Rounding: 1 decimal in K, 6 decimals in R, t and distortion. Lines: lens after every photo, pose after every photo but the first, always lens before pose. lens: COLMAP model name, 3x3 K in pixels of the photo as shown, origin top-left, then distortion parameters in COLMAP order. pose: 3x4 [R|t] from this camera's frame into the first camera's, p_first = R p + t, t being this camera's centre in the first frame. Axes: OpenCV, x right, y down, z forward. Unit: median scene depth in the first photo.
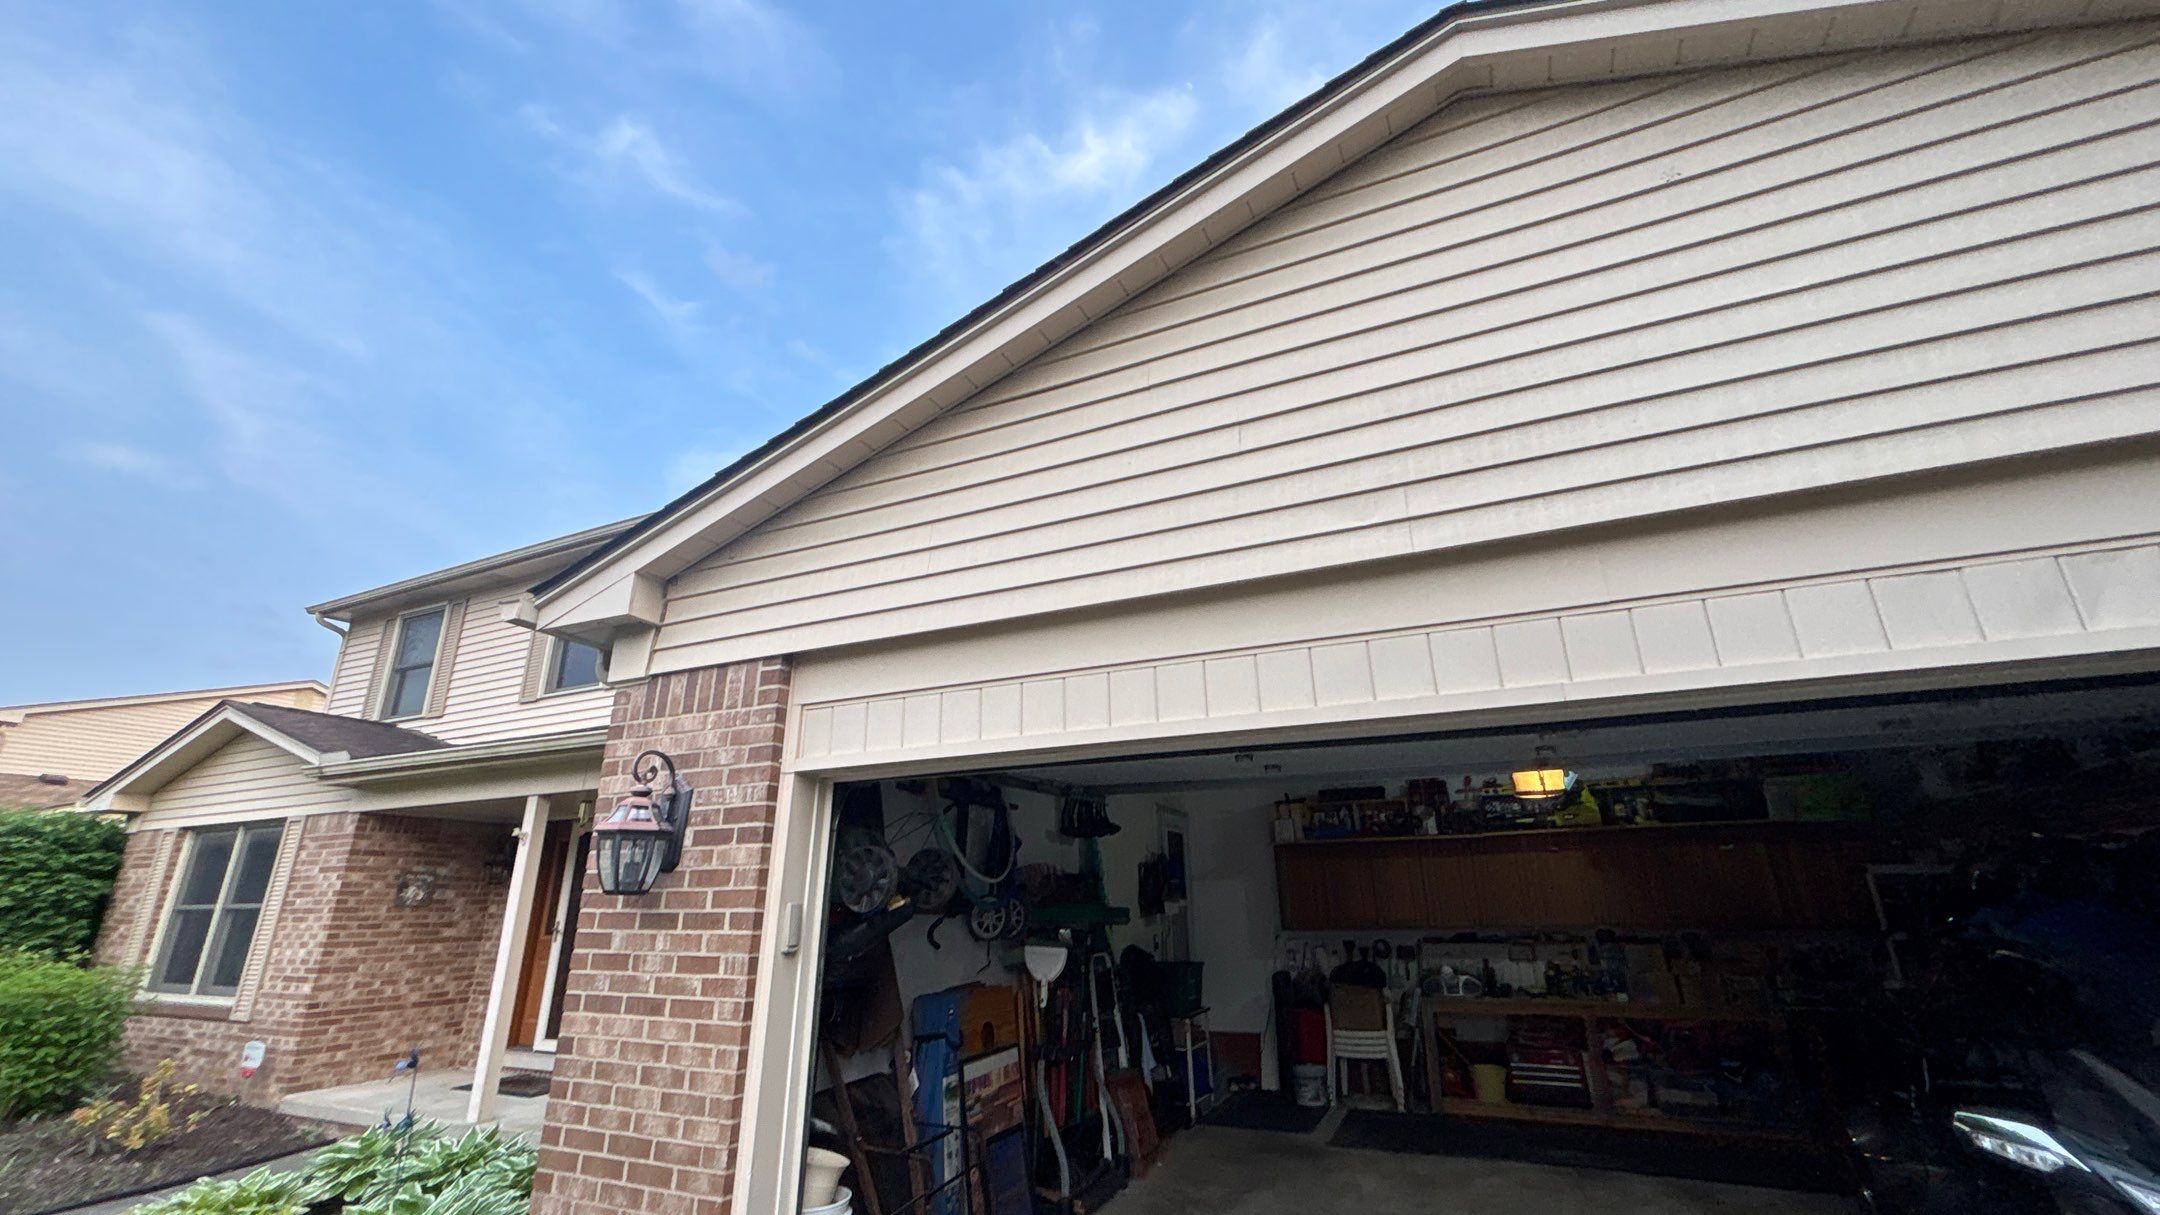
lens RADIAL K [[874.6, 0, 1083.3], [0, 874.6, 603.4], [0, 0, 1]] dist [-0.000938, 0.001367]
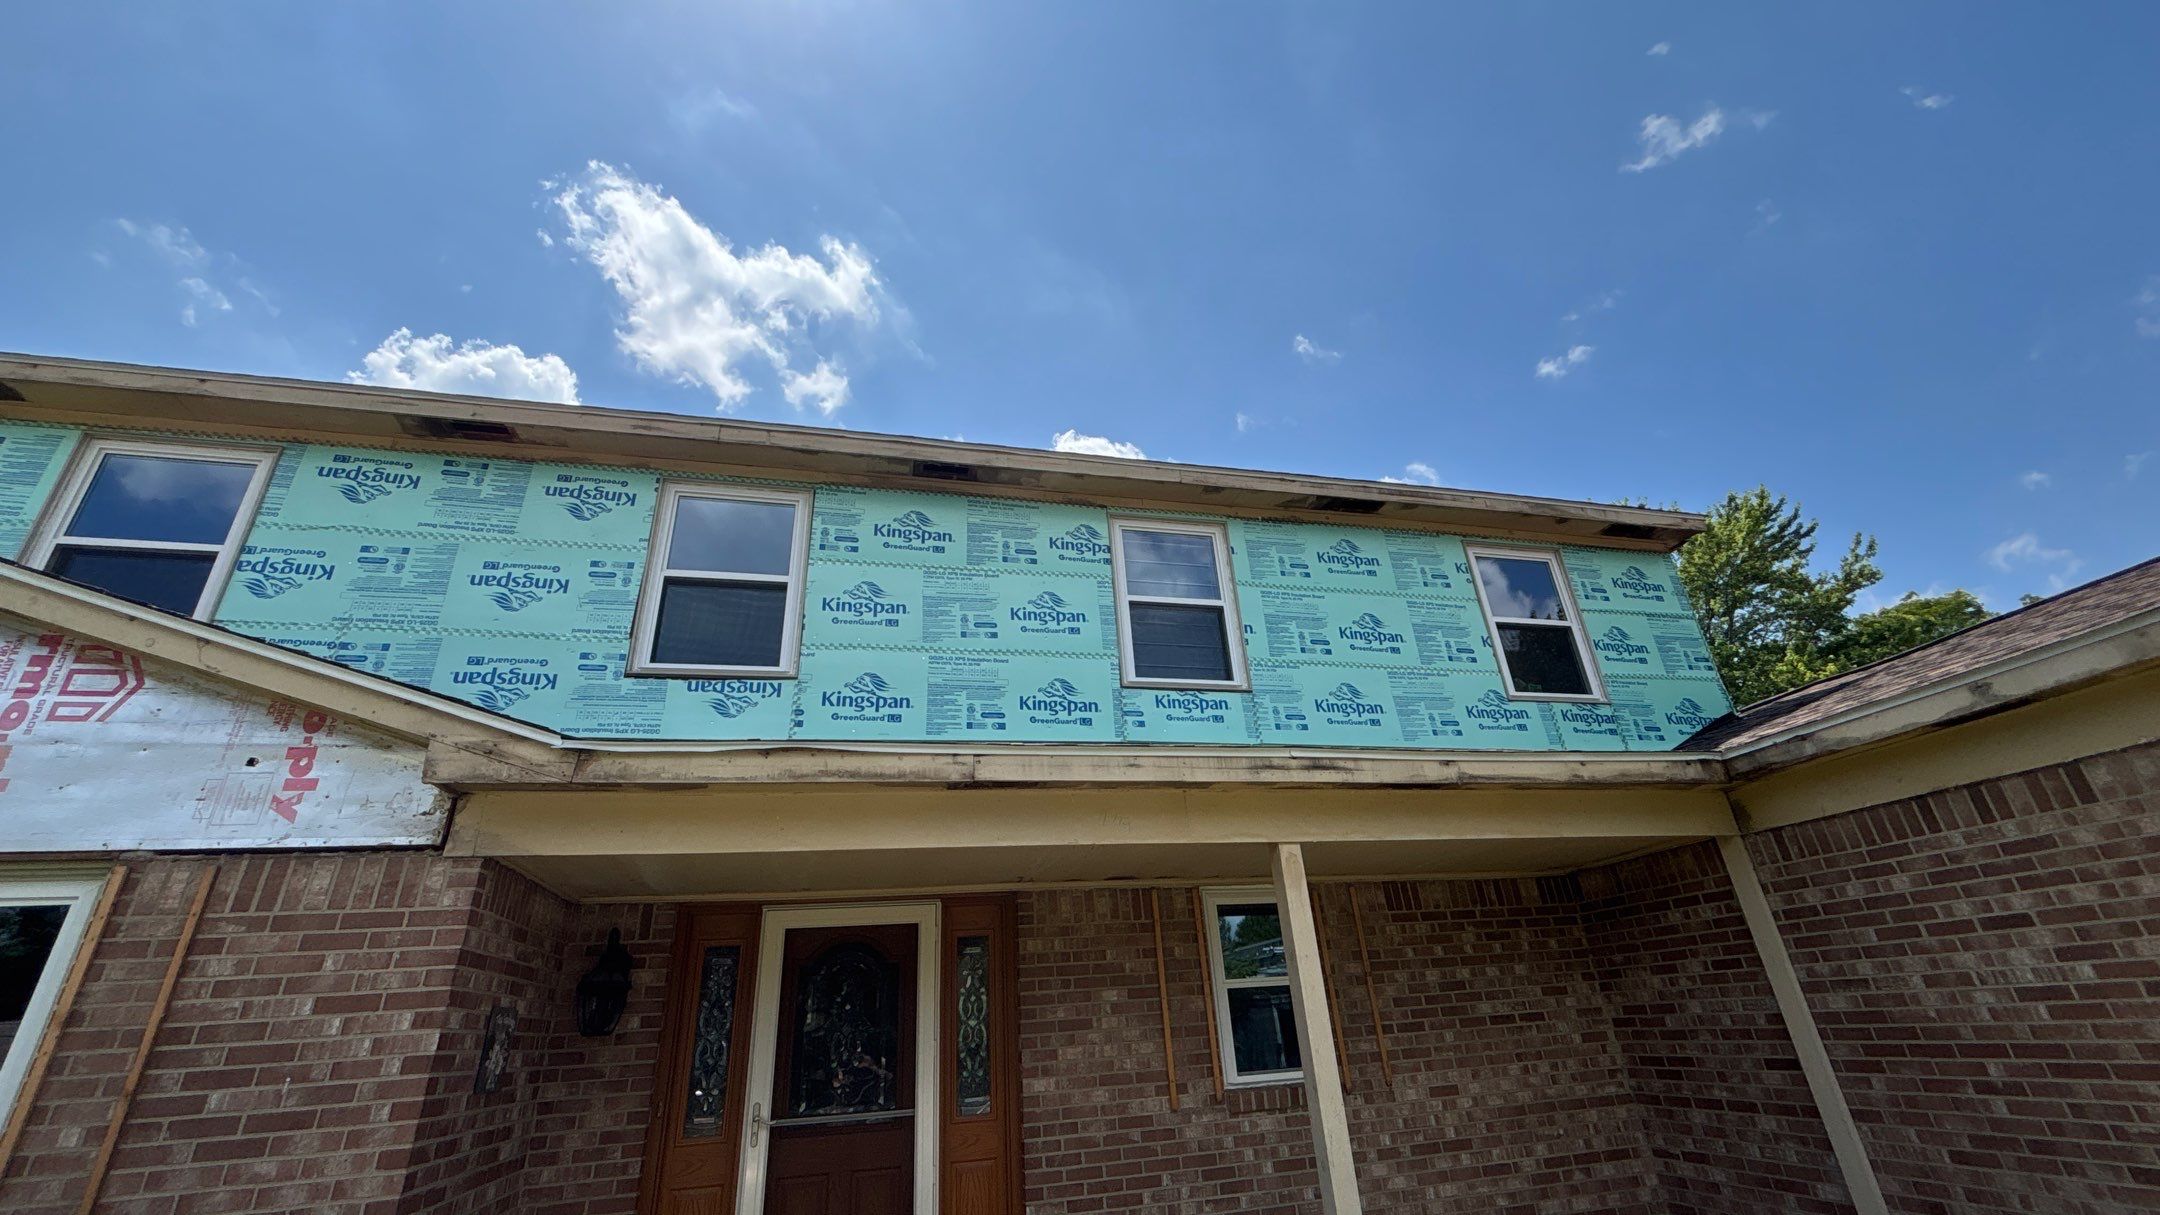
lens RADIAL K [[874.6, 0, 1080.5], [0, 874.6, 611.2], [0, 0, 1]] dist [-0.000938, 0.001367]
pose [[0.778296, 0.238809, 0.580712, -0.877018], [-0.152770, 0.969079, -0.193770, 0.159970], [-0.609030, 0.062095, 0.790713, 0.480753]]
